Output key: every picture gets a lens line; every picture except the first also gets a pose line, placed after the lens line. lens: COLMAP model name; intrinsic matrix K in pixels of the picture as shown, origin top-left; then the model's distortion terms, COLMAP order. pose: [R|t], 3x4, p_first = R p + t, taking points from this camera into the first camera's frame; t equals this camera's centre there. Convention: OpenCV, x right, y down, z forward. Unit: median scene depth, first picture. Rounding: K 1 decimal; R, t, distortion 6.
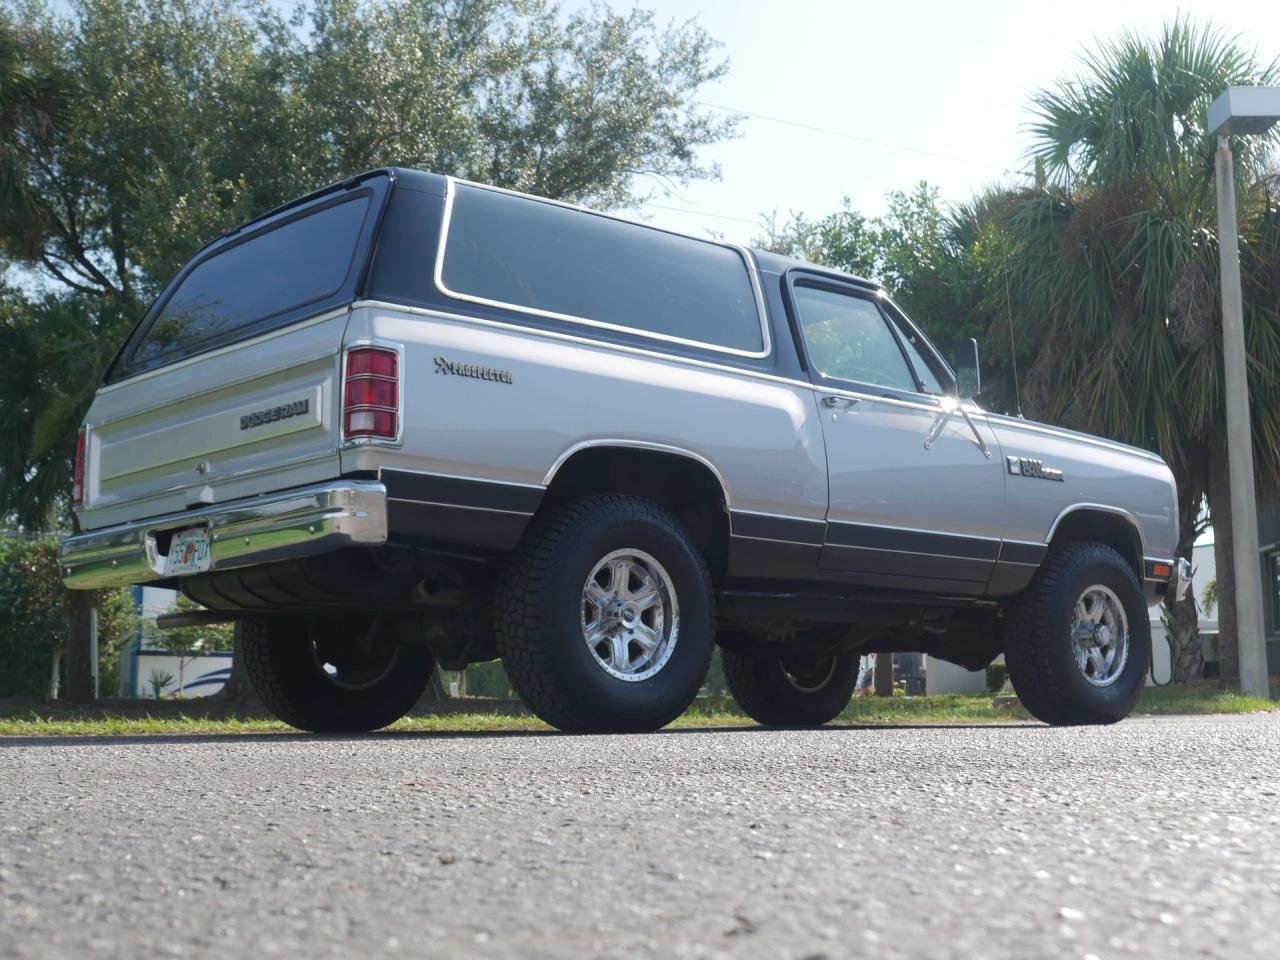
lens RADIAL K [[1743.2, 0, 625.8], [0, 1743.2, 470.6], [0, 0, 1]] dist [-0.019156, 0.075229]
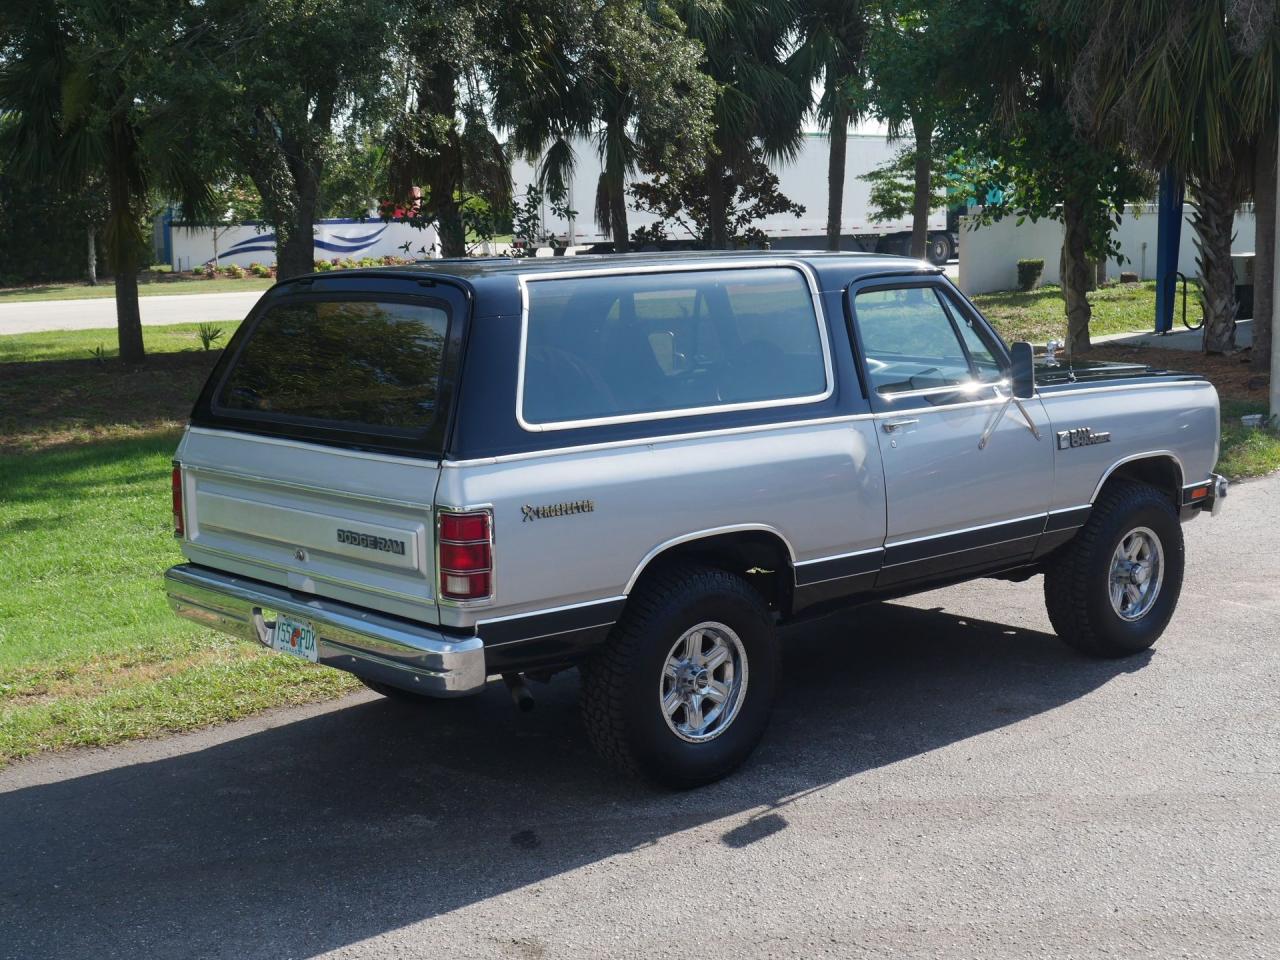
lens RADIAL K [[1743.2, 0, 625.8], [0, 1743.2, 470.6], [0, 0, 1]] dist [-0.019156, 0.075229]
pose [[0.999755, -0.013795, -0.017331, -0.023007], [0.018041, 0.961070, 0.275715, -0.311028], [0.012853, -0.275960, 0.961083, -0.007889]]
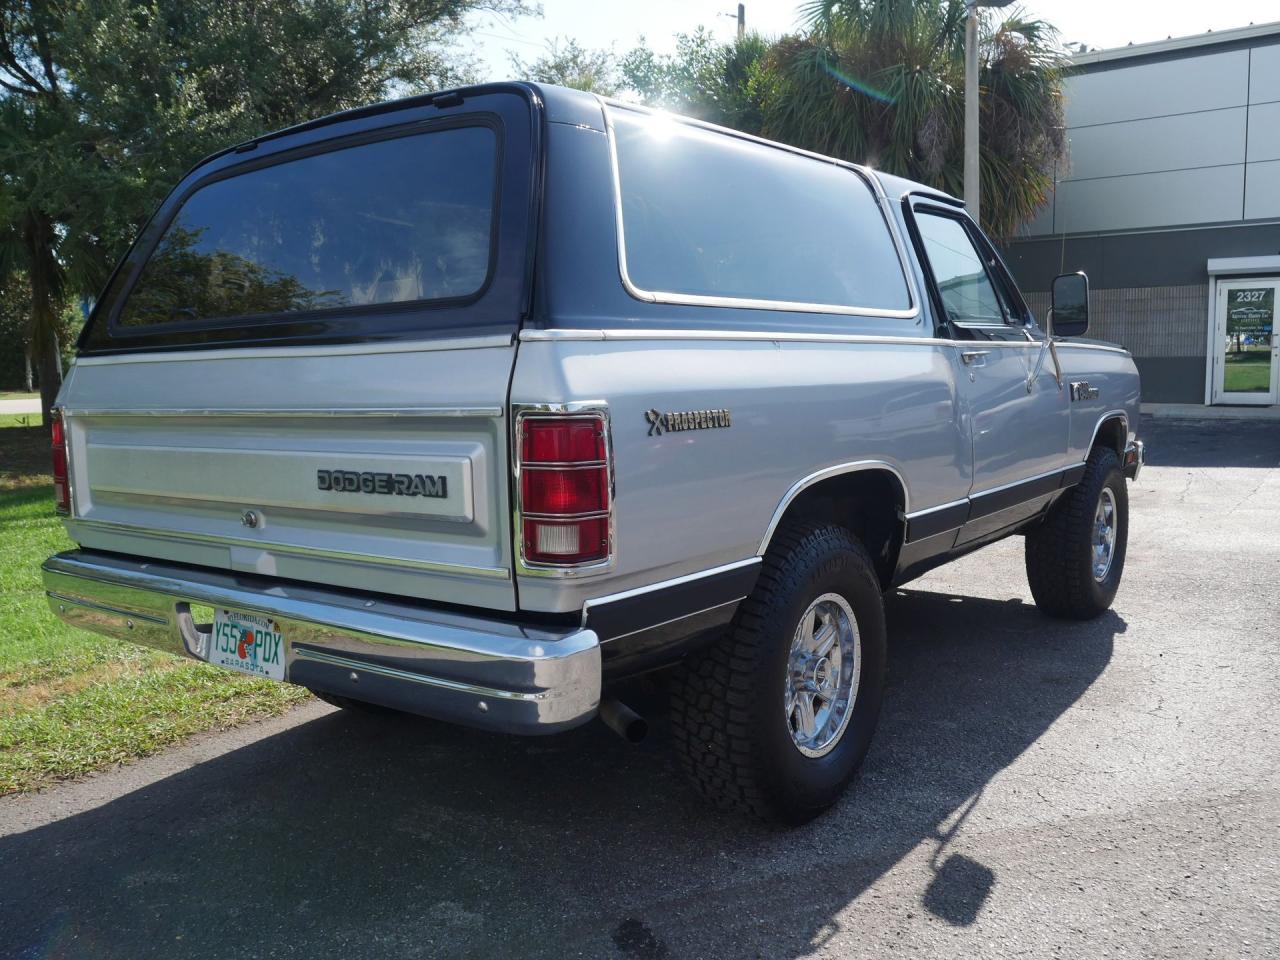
lens RADIAL K [[1095.1, 0, 639.4], [0, 1095.1, 482.6], [0, 0, 1]] dist [-0.019429, -0.006945]
pose [[0.980940, -0.038213, 0.190519, -0.157349], [-0.009725, 0.969590, 0.244542, -0.114769], [-0.194070, -0.241734, 0.950737, 0.501228]]
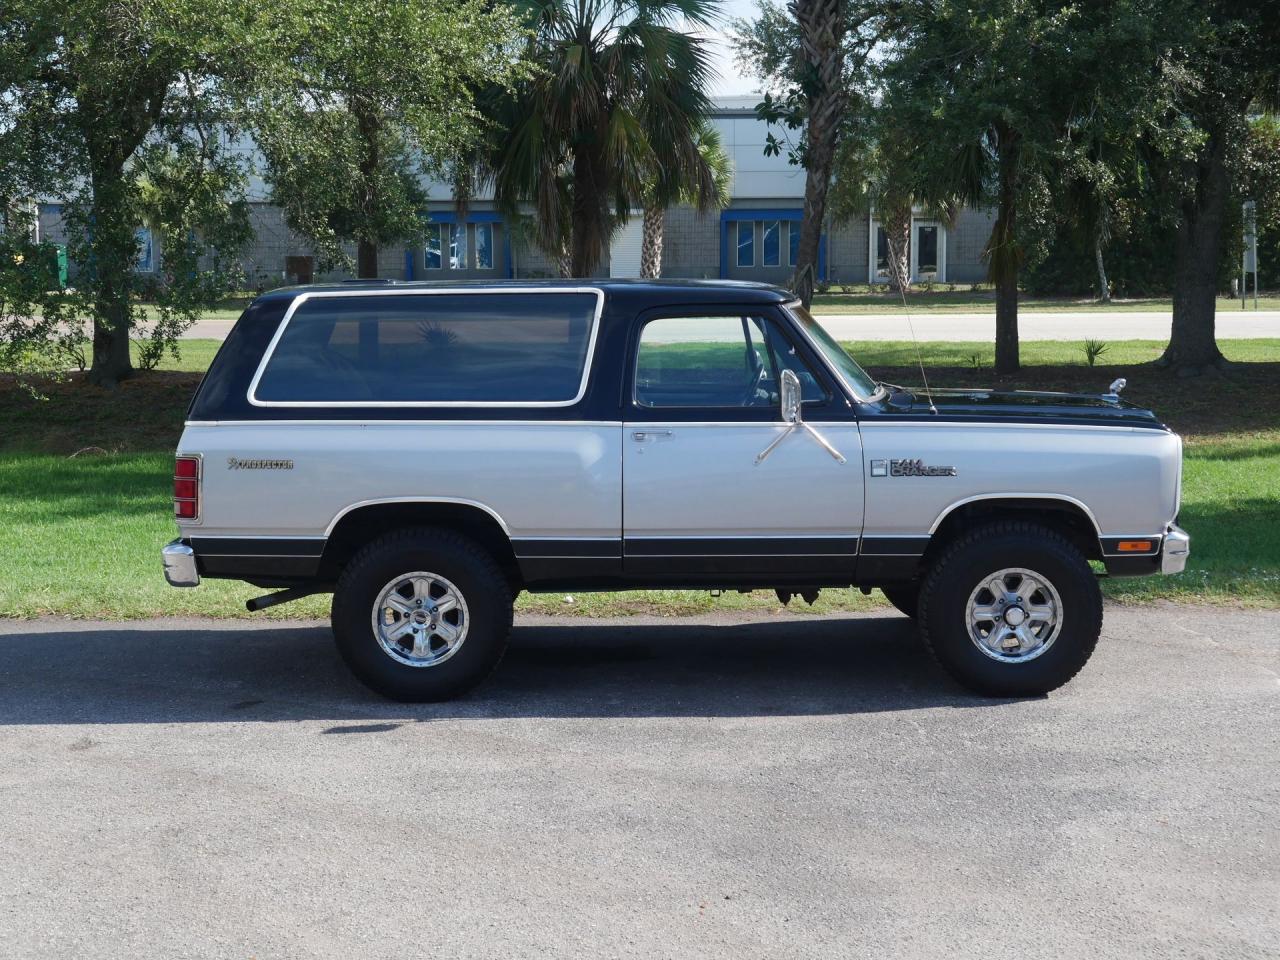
lens RADIAL K [[1869.3, 0, 625.7], [0, 1869.3, 451.8], [0, 0, 1]] dist [0.001936, 0.026808]
pose [[0.750941, 0.070075, -0.656640, 0.974733], [0.094956, 0.972562, 0.212382, -0.309327], [0.653506, -0.221838, 0.723683, 0.063151]]
